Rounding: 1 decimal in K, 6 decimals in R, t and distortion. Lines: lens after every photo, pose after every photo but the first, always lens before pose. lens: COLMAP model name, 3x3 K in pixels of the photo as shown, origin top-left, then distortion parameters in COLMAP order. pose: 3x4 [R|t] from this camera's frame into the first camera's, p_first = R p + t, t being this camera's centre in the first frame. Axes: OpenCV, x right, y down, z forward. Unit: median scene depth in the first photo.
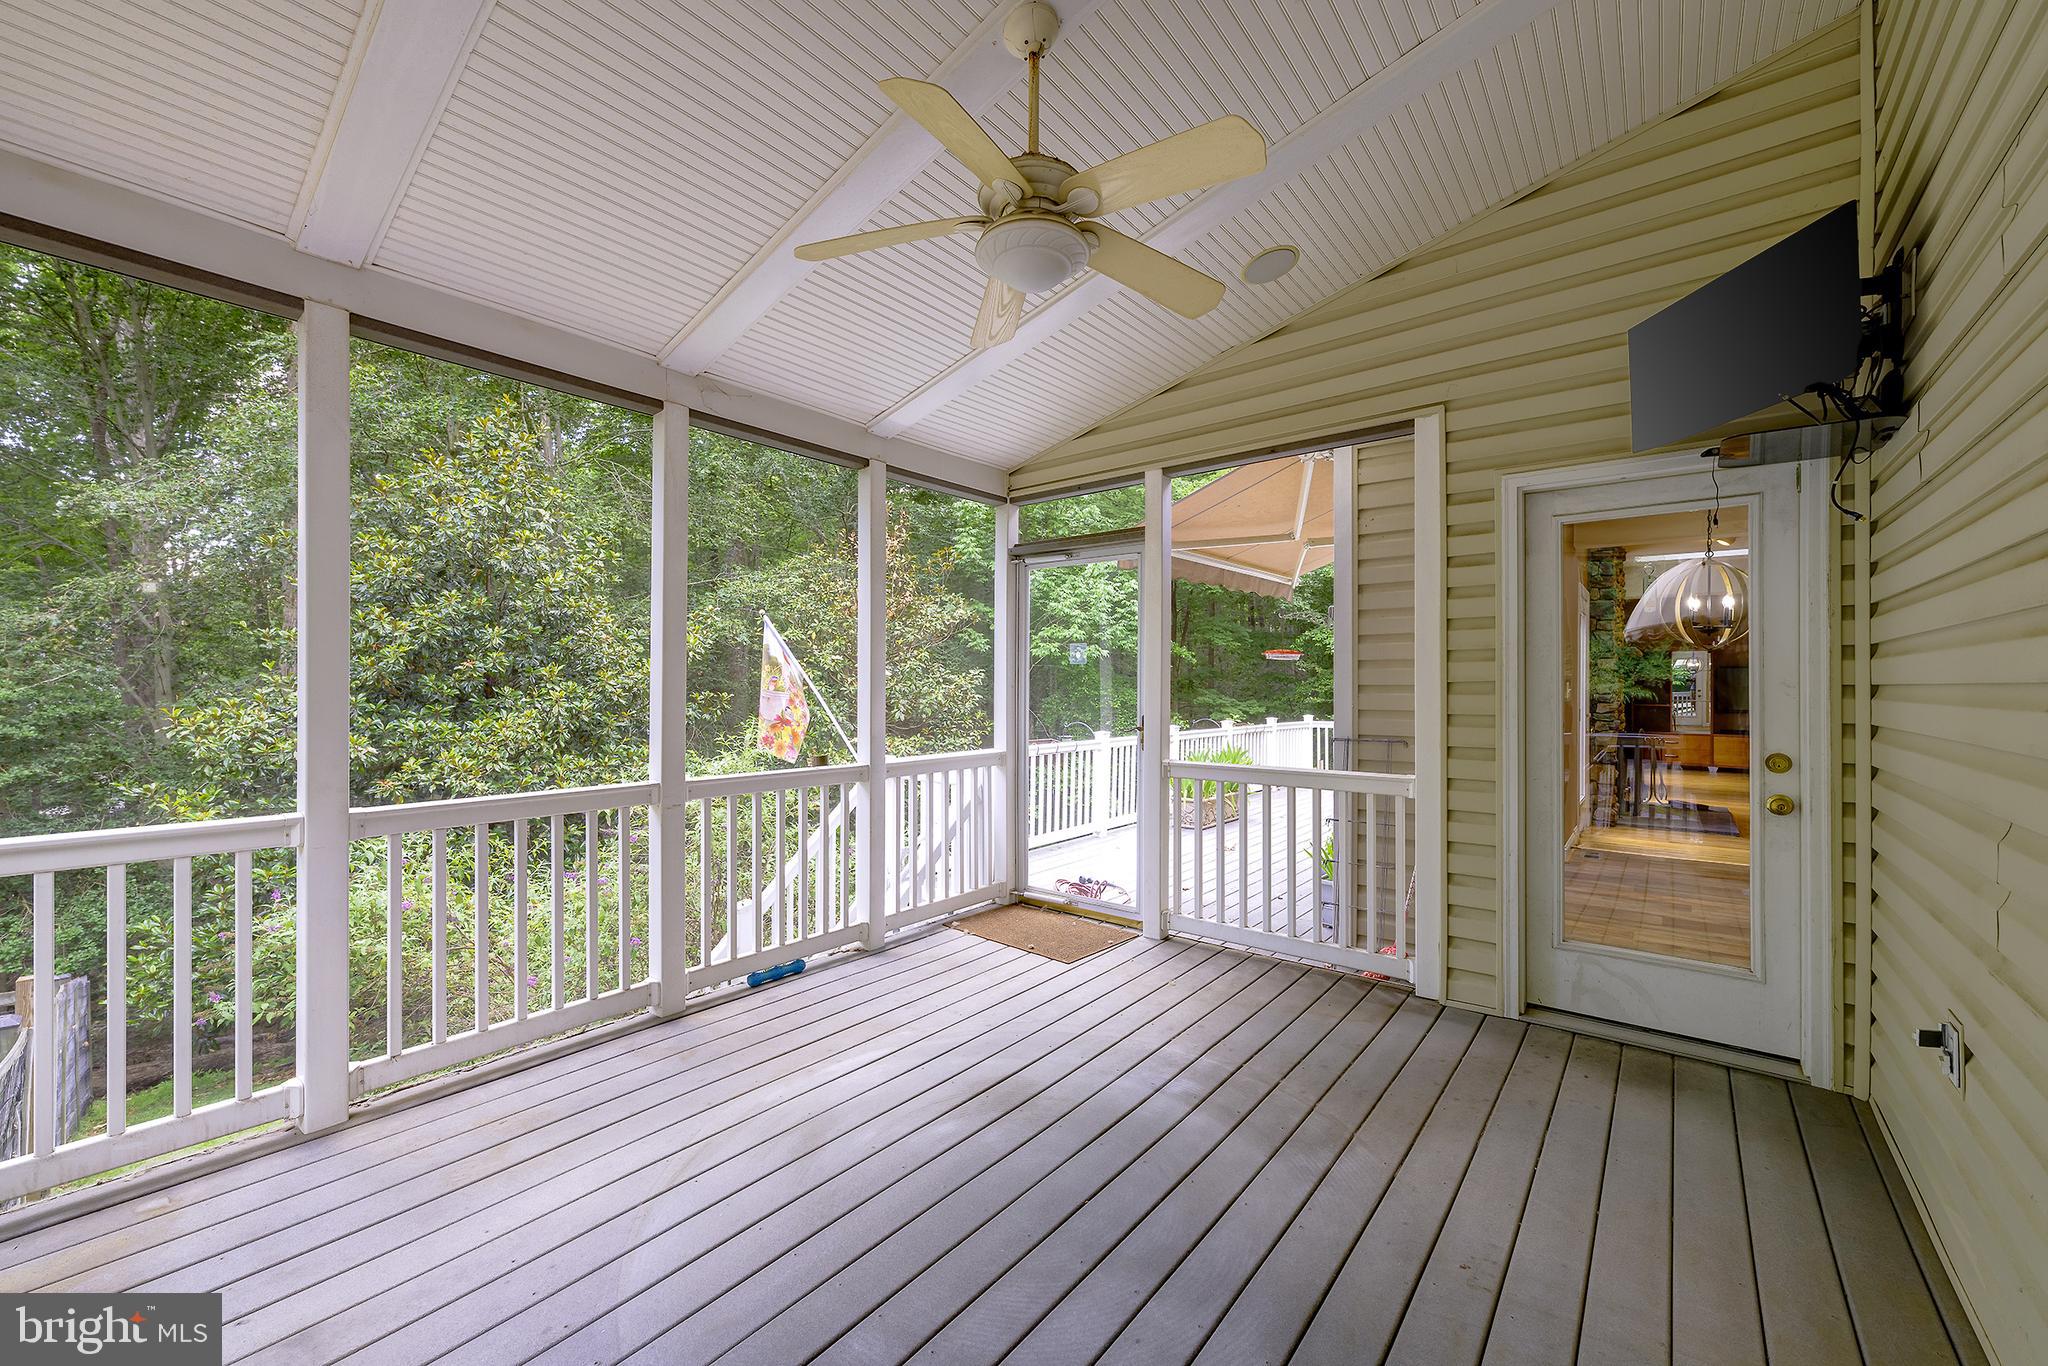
lens RADIAL K [[821.2, 0, 1030.1], [0, 821.2, 687.2], [0, 0, 1]] dist [-0.001071, -0.000082]
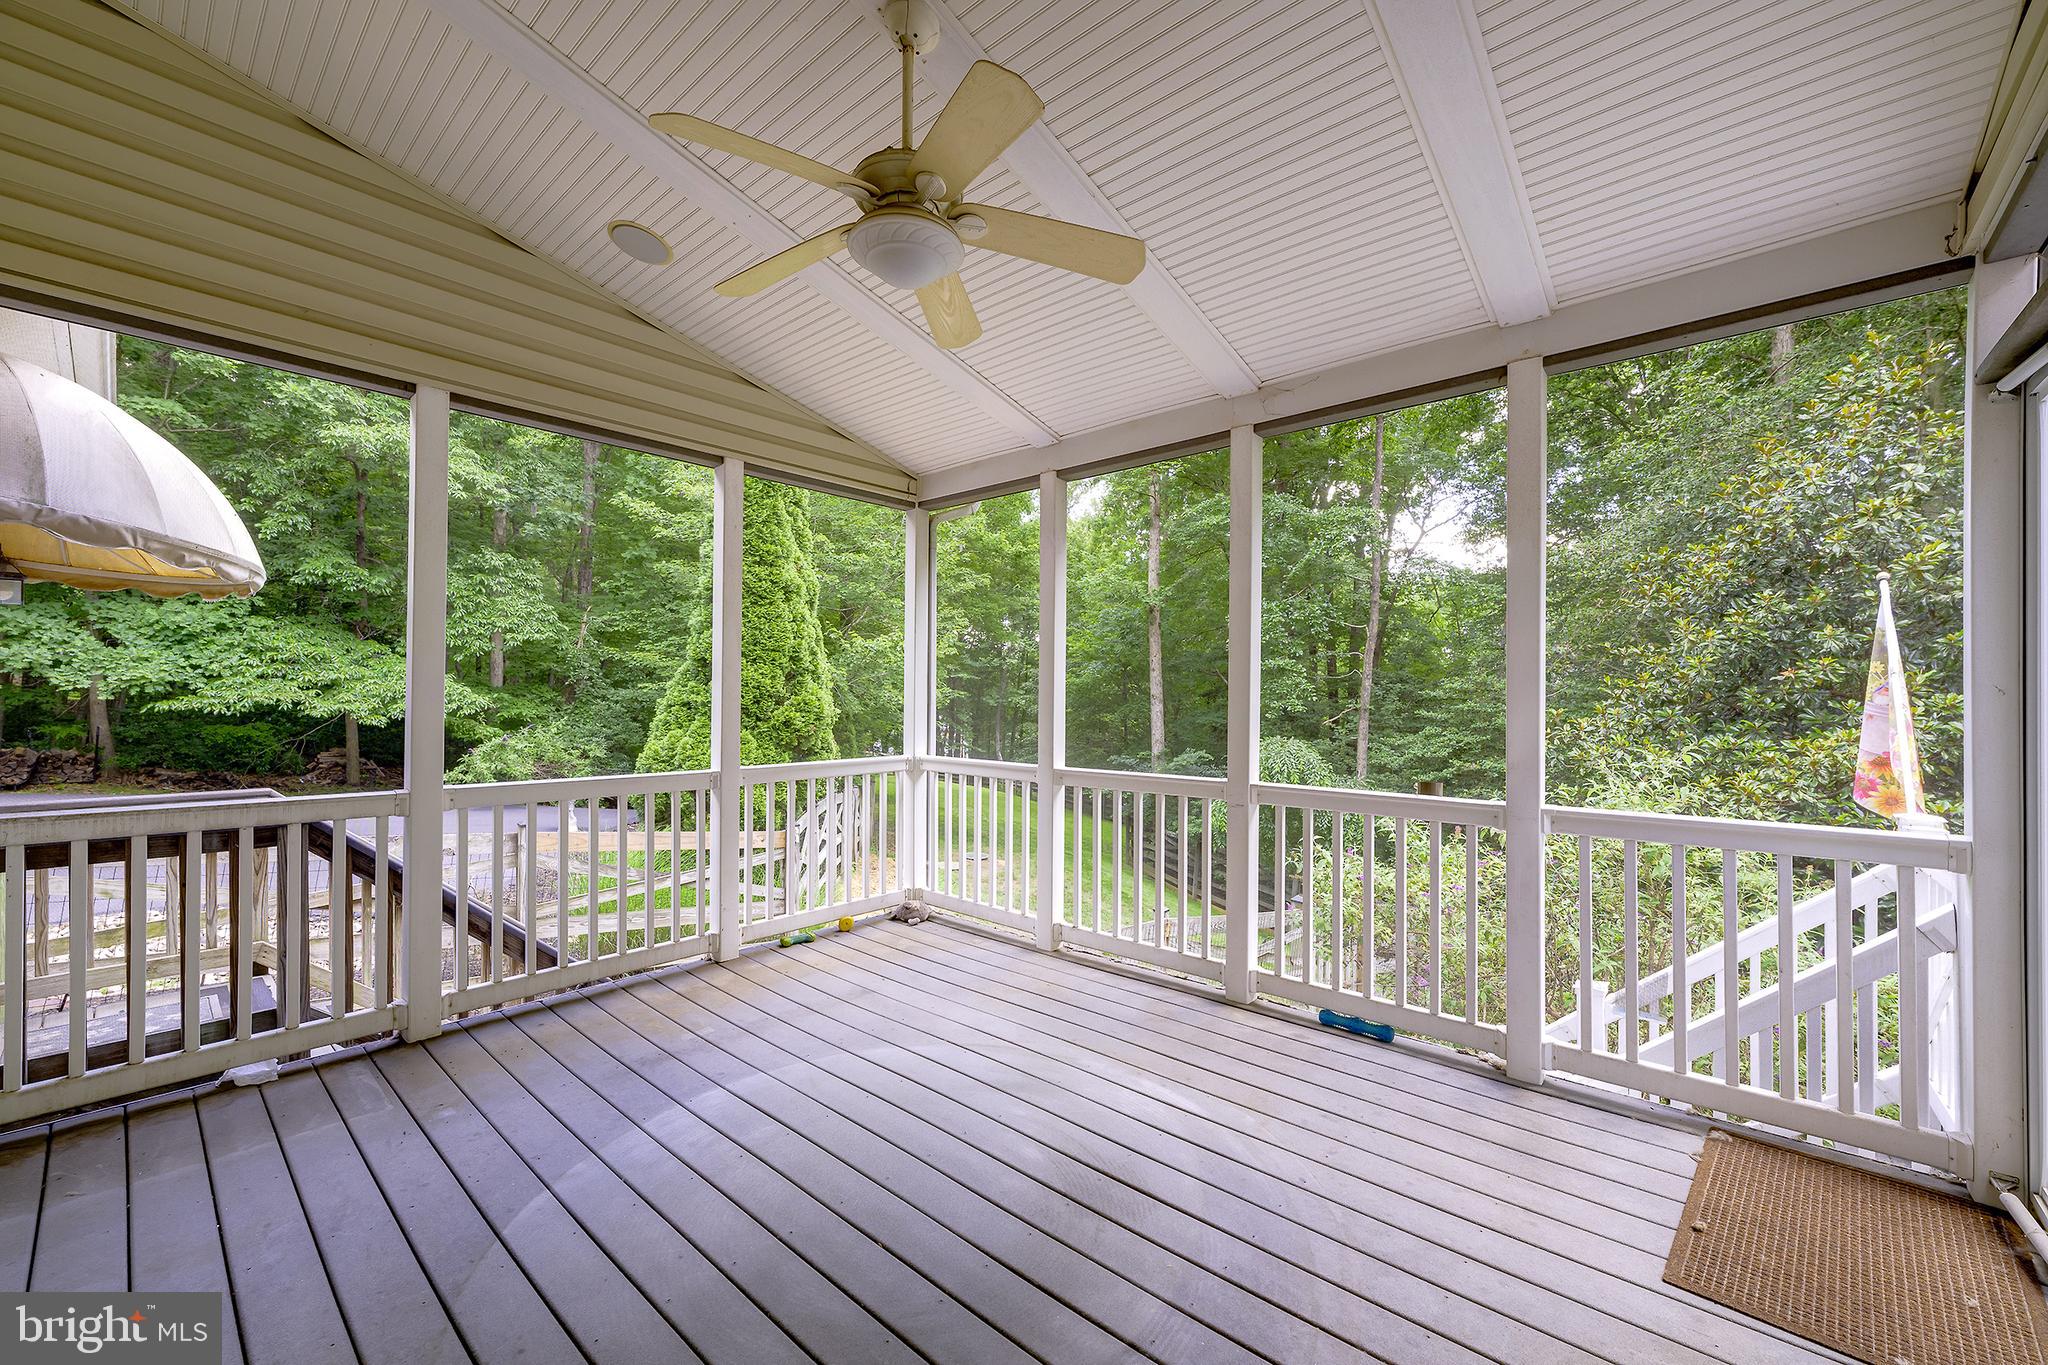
lens RADIAL K [[821.2, 0, 1030.1], [0, 821.2, 686.7], [0, 0, 1]] dist [-0.001071, -0.000082]
pose [[-0.056667, -0.014463, -0.998288, 0.595237], [-0.007187, 0.999875, -0.014078, 0.008653], [0.998367, 0.006377, -0.056764, 0.734988]]
